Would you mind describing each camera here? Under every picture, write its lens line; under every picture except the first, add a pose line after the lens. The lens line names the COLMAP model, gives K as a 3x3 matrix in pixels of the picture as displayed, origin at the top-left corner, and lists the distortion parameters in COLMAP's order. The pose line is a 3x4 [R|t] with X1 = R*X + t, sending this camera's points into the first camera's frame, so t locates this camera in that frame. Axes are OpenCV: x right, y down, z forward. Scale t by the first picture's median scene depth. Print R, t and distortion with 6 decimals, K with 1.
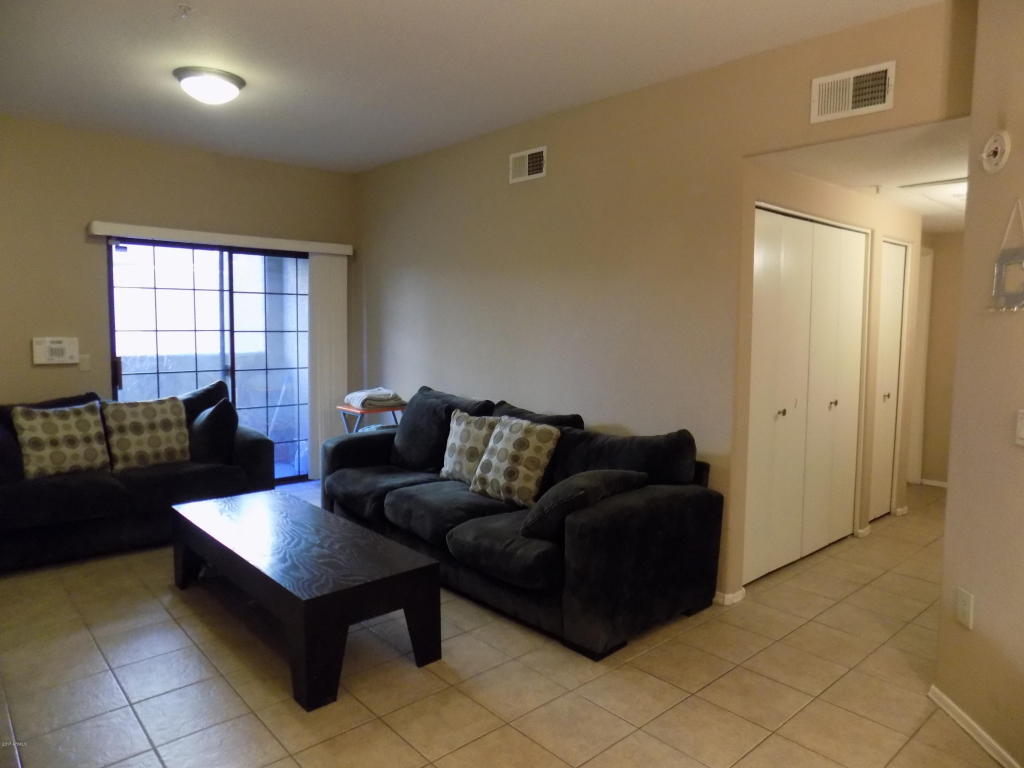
lens RADIAL K [[684.9, 0, 512.7], [0, 684.9, 379.9], [0, 0, 1]] dist [-0.064031, 0.056728]
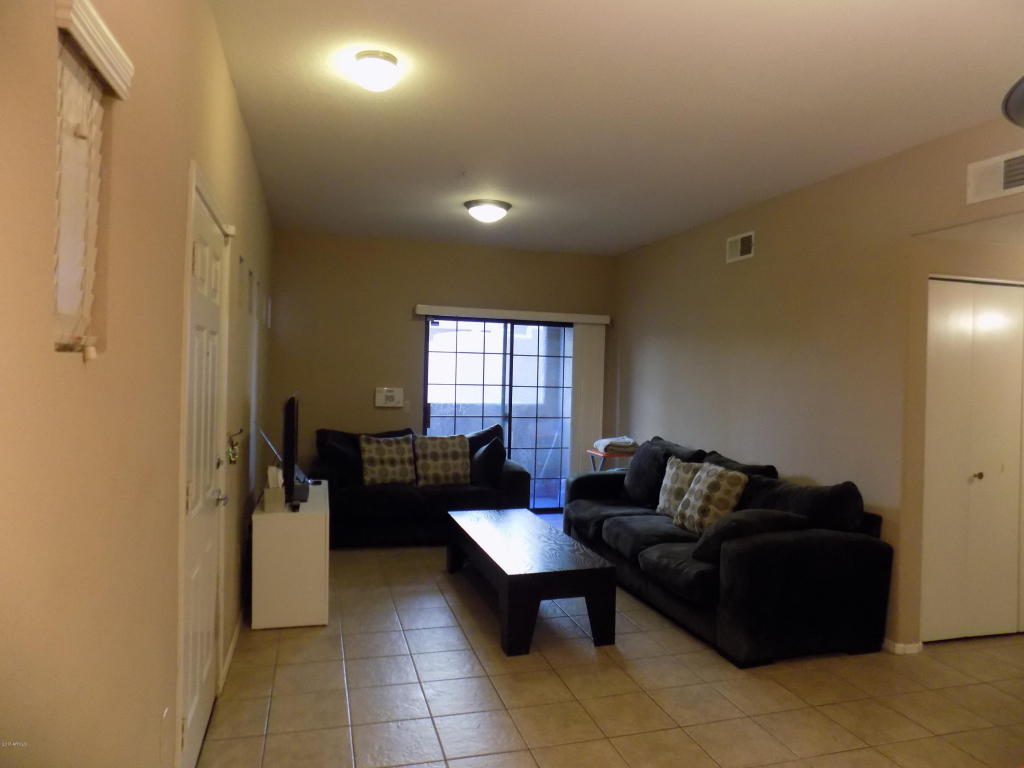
lens RADIAL K [[684.9, 0, 517.1], [0, 684.9, 375.1], [0, 0, 1]] dist [-0.064031, 0.056728]
pose [[0.904690, 0.010656, -0.425936, 0.186542], [-0.049491, 0.995548, -0.080213, 0.012679], [0.423186, 0.093648, 0.901190, -0.192789]]
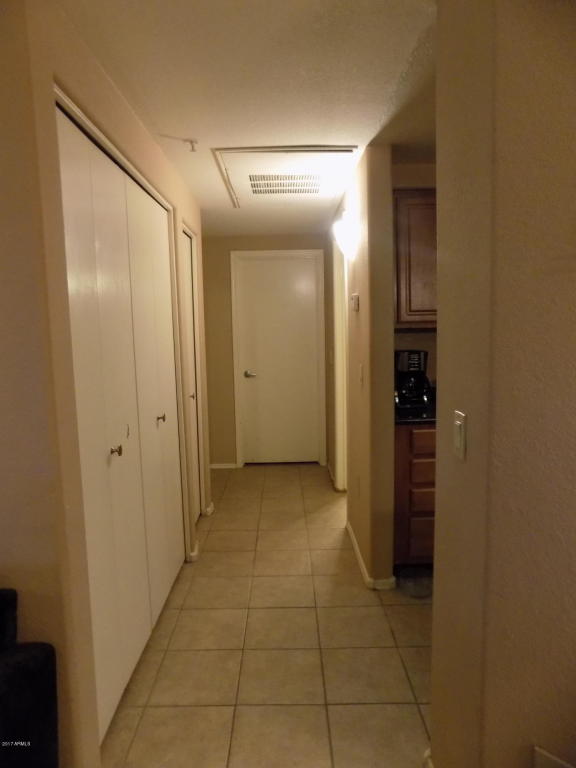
lens RADIAL K [[513.7, 0, 289.6], [0, 513.7, 389.1], [0, 0, 1]] dist [-0.064031, 0.056728]
pose [[0.653285, -0.104684, 0.749839, 0.134206], [0.080669, 0.994381, 0.068544, -0.028858], [-0.752802, 0.015710, 0.658060, 0.513139]]
